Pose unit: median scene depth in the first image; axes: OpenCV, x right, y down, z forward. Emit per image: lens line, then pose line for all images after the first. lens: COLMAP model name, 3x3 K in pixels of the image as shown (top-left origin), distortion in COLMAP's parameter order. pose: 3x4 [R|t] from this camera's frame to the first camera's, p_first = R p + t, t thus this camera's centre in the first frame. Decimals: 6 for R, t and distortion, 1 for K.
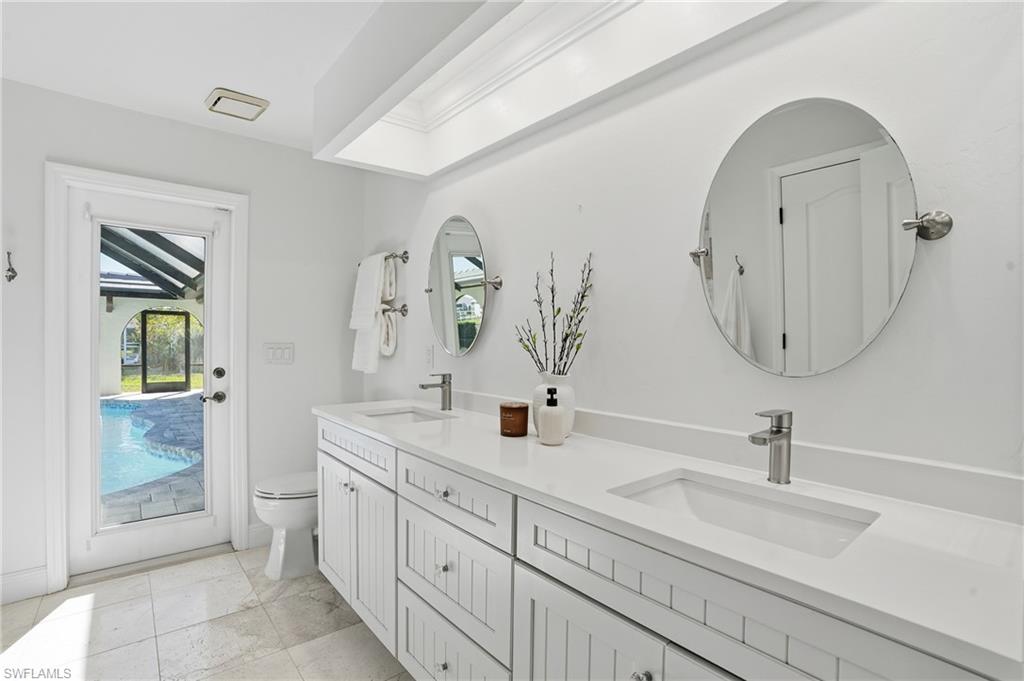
lens RADIAL K [[466.9, 0, 510.6], [0, 466.9, 339.0], [0, 0, 1]] dist [-0.034719, 0.006101]
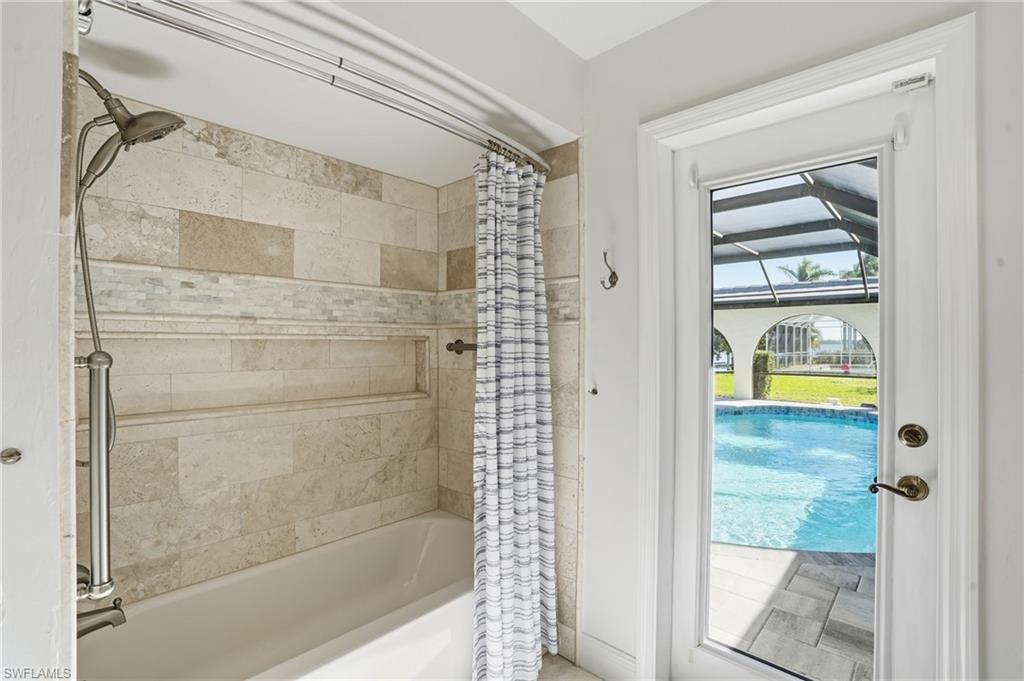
lens RADIAL K [[466.9, 0, 510.3], [0, 466.9, 344.1], [0, 0, 1]] dist [-0.034719, 0.006101]
pose [[0.124615, -0.009793, -0.992157, -0.227666], [-0.002021, 0.999947, -0.010123, -0.013650], [0.992203, 0.003267, 0.124588, 0.542774]]
